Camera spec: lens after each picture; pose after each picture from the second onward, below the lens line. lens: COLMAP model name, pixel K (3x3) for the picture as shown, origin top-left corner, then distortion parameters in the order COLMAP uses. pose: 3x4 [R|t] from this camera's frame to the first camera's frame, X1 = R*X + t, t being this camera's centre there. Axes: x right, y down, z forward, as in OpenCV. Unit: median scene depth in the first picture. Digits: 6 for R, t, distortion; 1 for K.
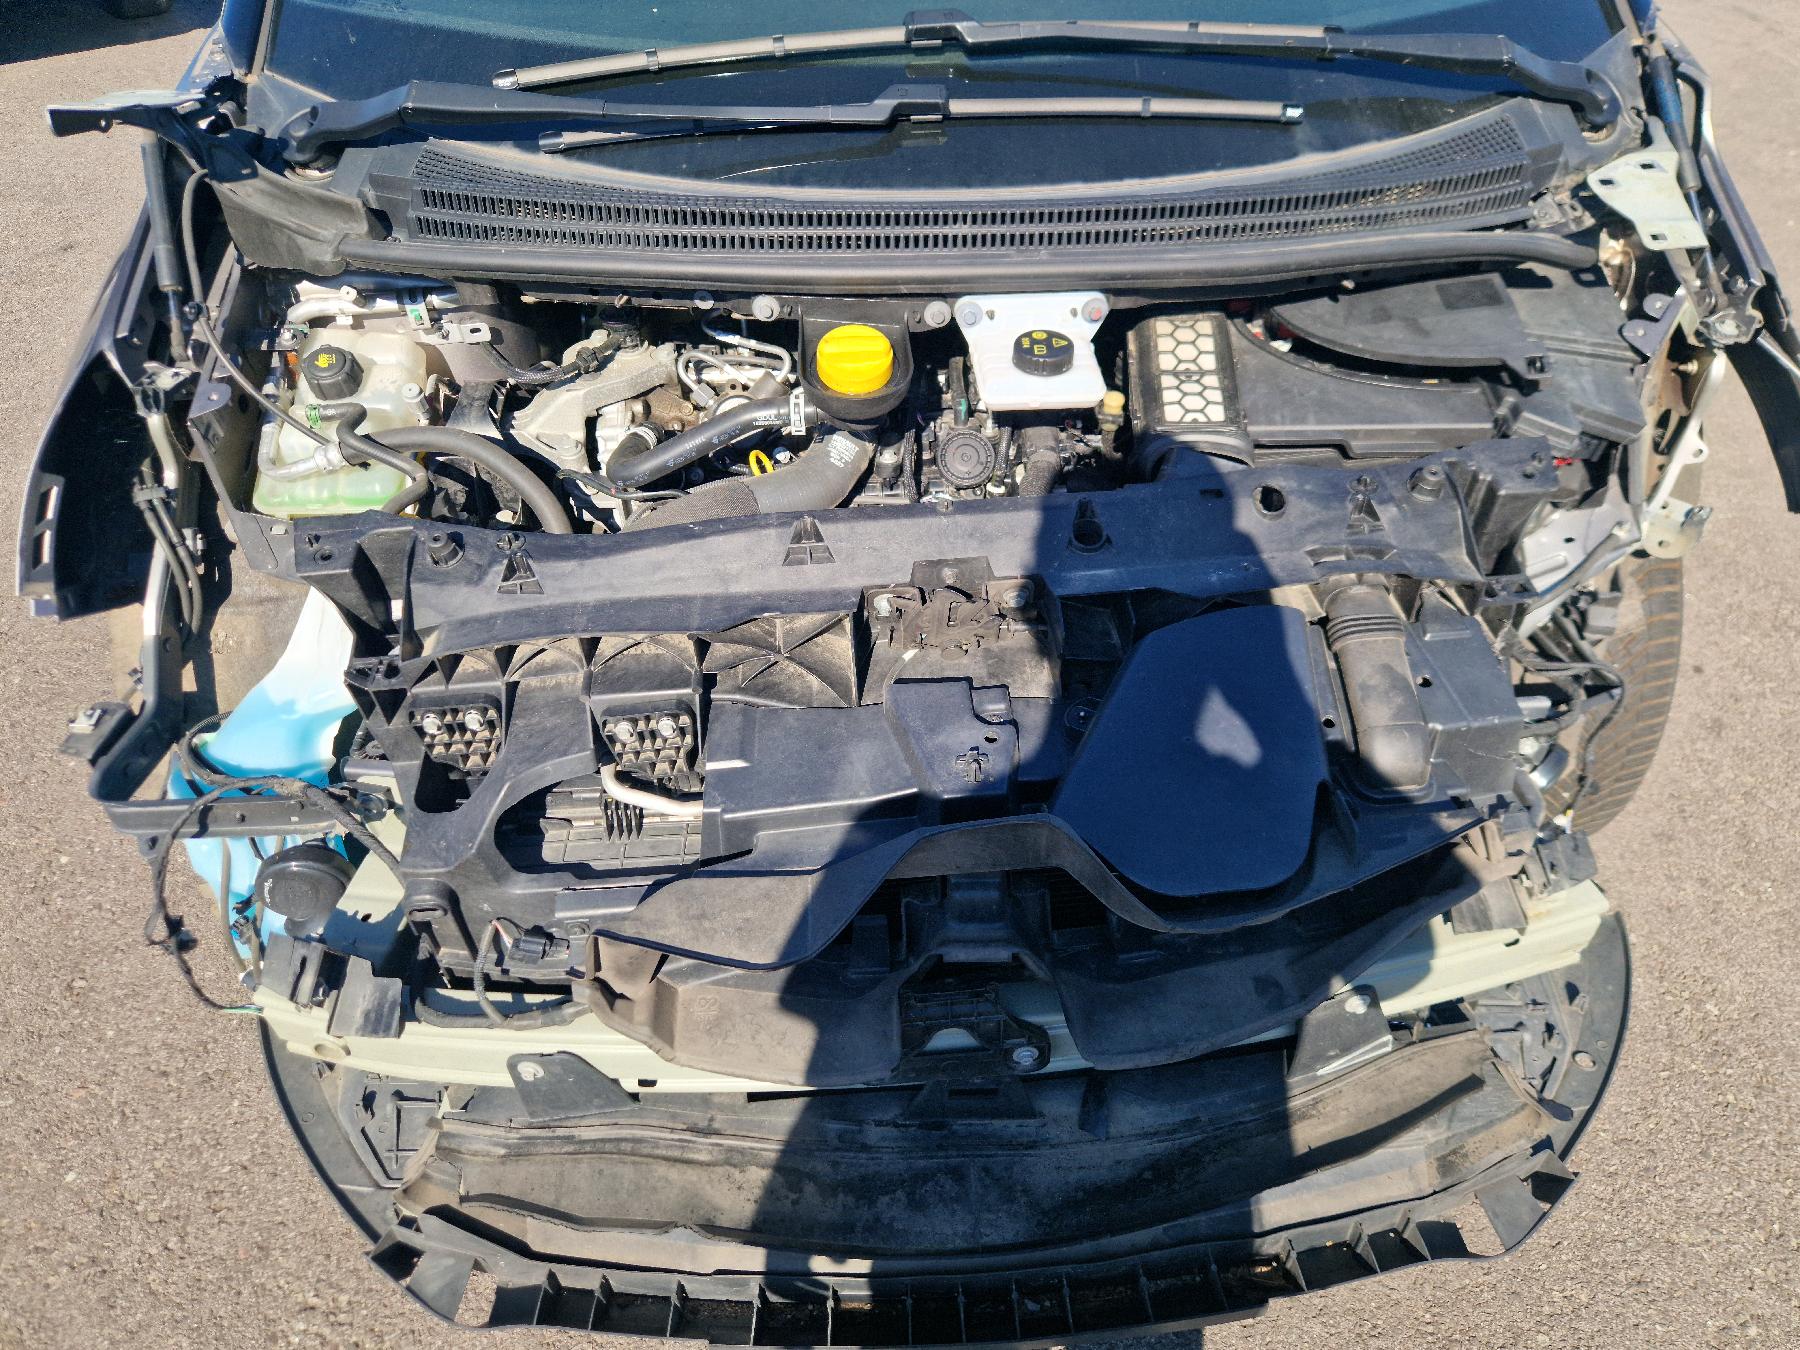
lens RADIAL K [[1234.1, 0, 909.5], [0, 1234.1, 684.3], [0, 0, 1]] dist [0.030311, -0.027429]
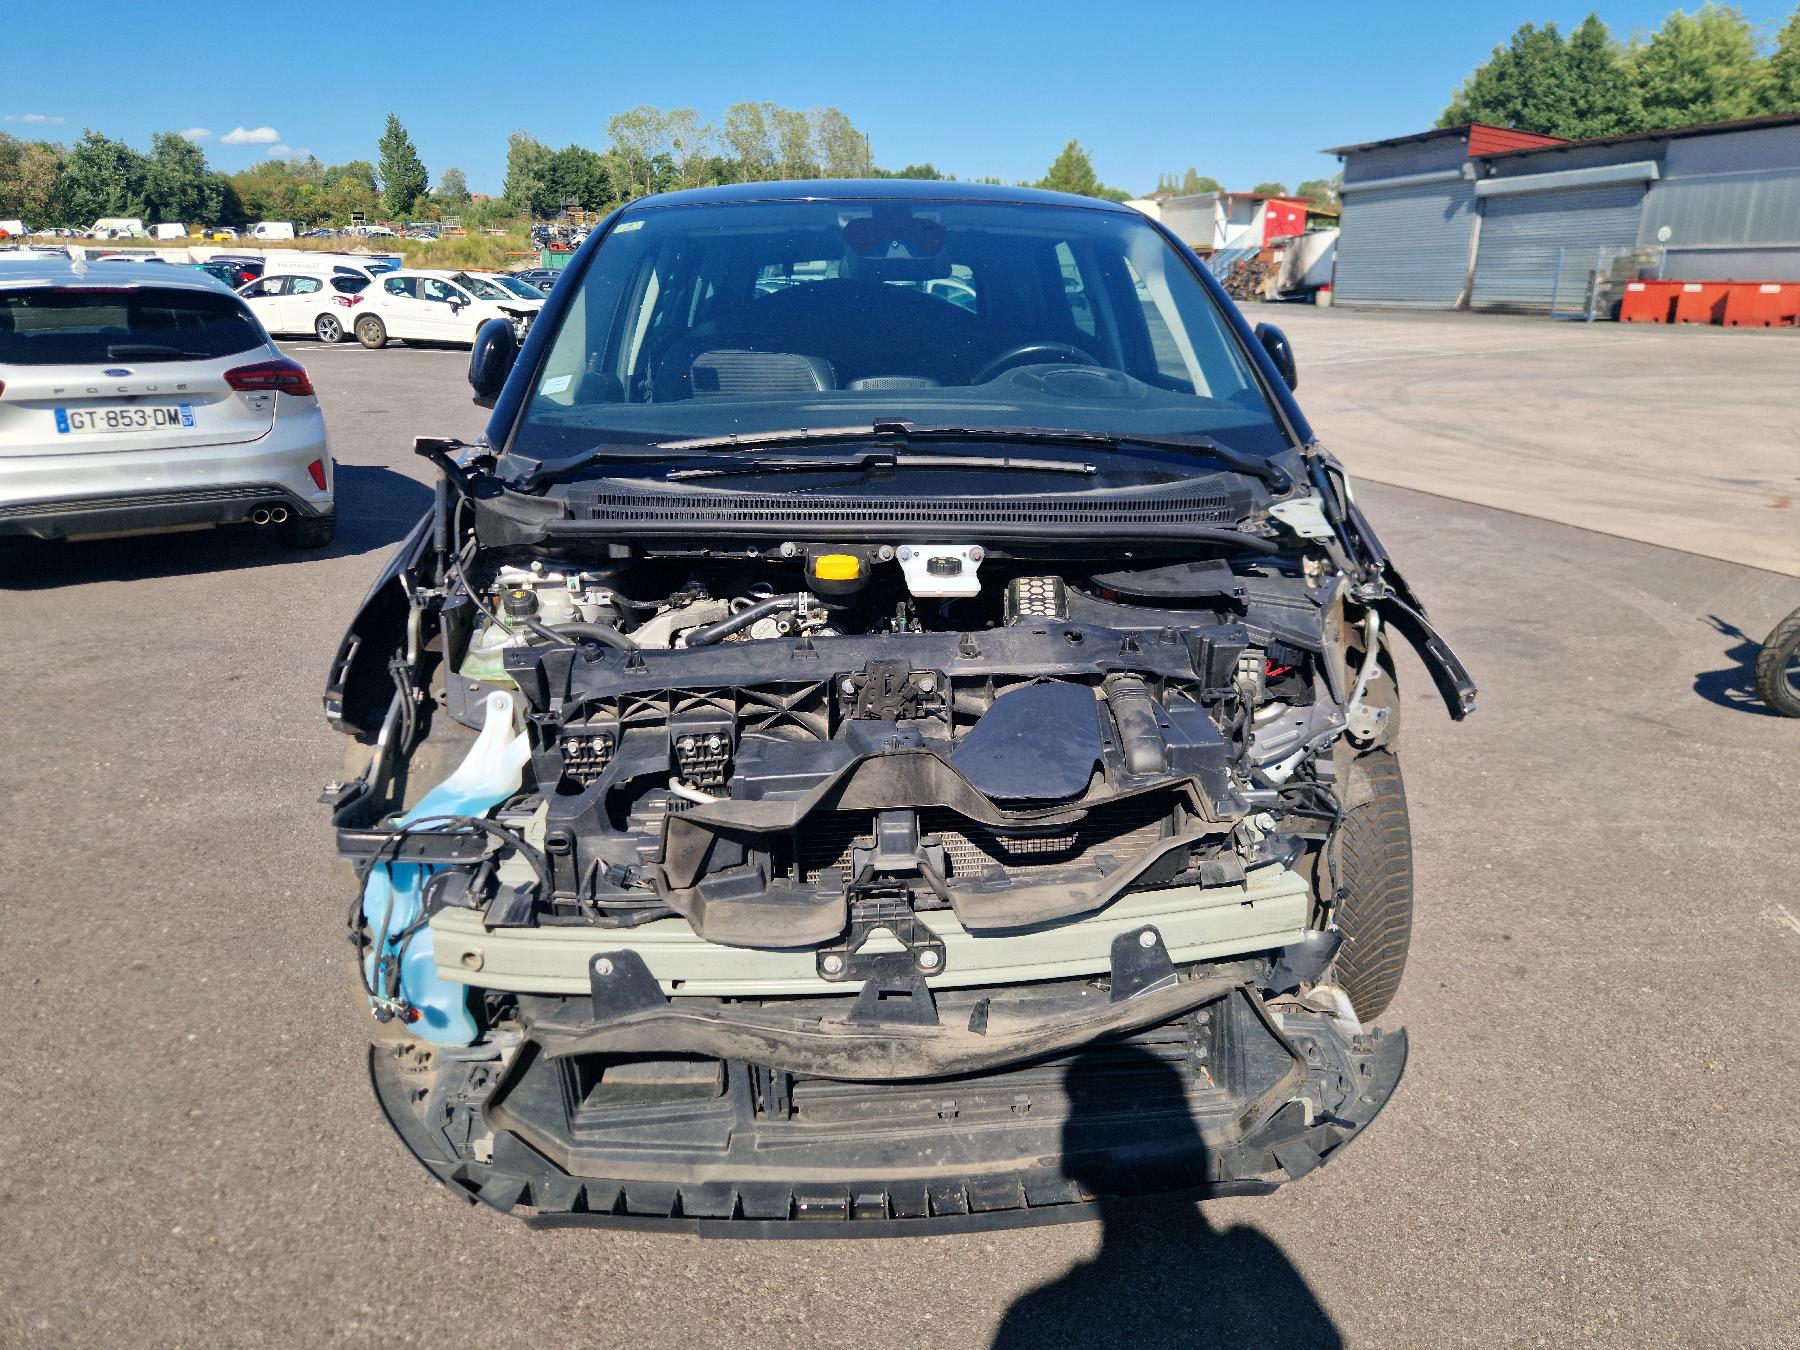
lens RADIAL K [[1234.1, 0, 885.2], [0, 1234.1, 672.0], [0, 0, 1]] dist [0.030311, -0.027429]
pose [[0.999558, 0.019494, -0.022448, 0.055780], [-0.027233, 0.903249, -0.428253, 0.524781], [0.011928, 0.428675, 0.903380, -0.439494]]
